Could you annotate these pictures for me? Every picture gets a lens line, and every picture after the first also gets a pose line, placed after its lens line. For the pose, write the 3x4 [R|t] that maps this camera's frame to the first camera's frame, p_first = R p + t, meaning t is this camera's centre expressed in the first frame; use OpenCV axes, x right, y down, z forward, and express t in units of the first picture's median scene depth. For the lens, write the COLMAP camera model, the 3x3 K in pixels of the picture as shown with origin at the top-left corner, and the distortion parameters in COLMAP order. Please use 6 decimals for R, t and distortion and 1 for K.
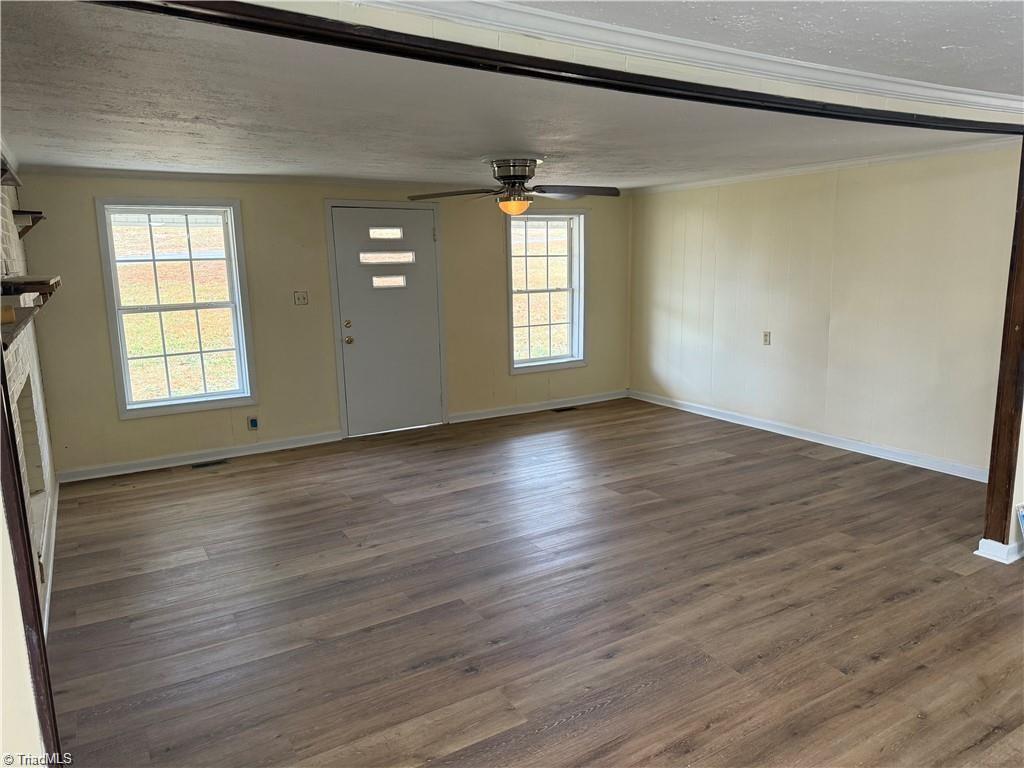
lens RADIAL K [[718.2, 0, 512.0], [0, 718.2, 384.0], [0, 0, 1]] dist [0.086265, -0.112137]
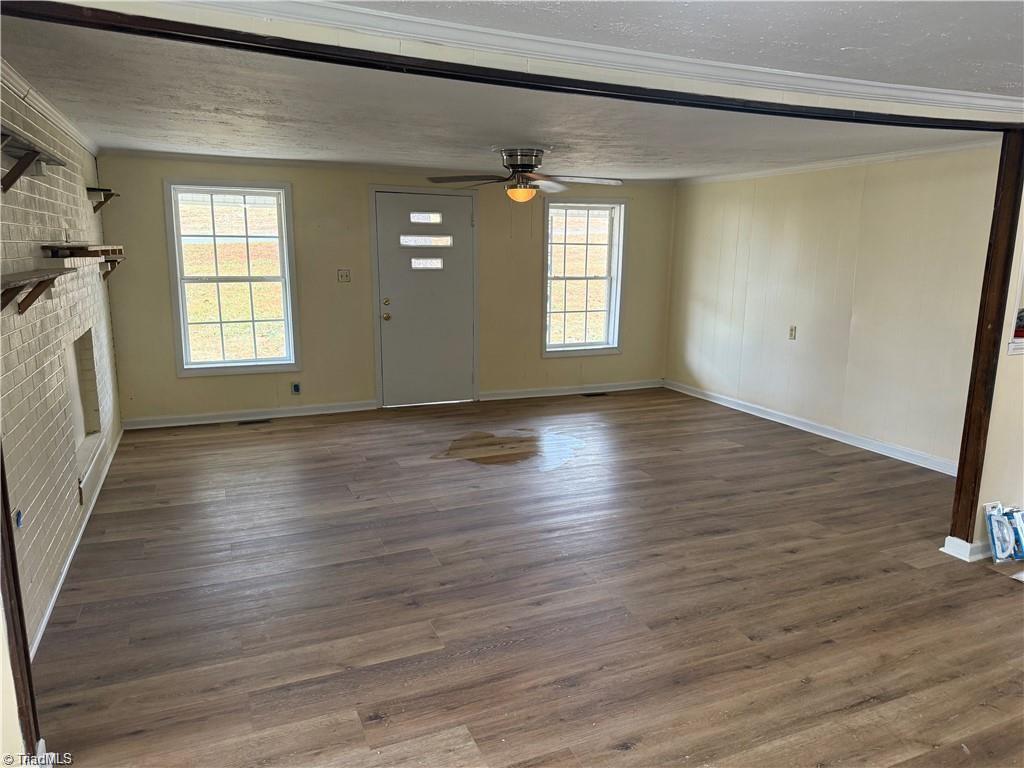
lens RADIAL K [[719.0, 0, 513.9], [0, 719.0, 387.2], [0, 0, 1]] dist [0.133792, -0.216062]
pose [[0.990107, 0.055594, -0.128834, 0.134302], [-0.053452, 0.998370, 0.020031, 0.015453], [0.129738, -0.012946, 0.991464, -0.057597]]
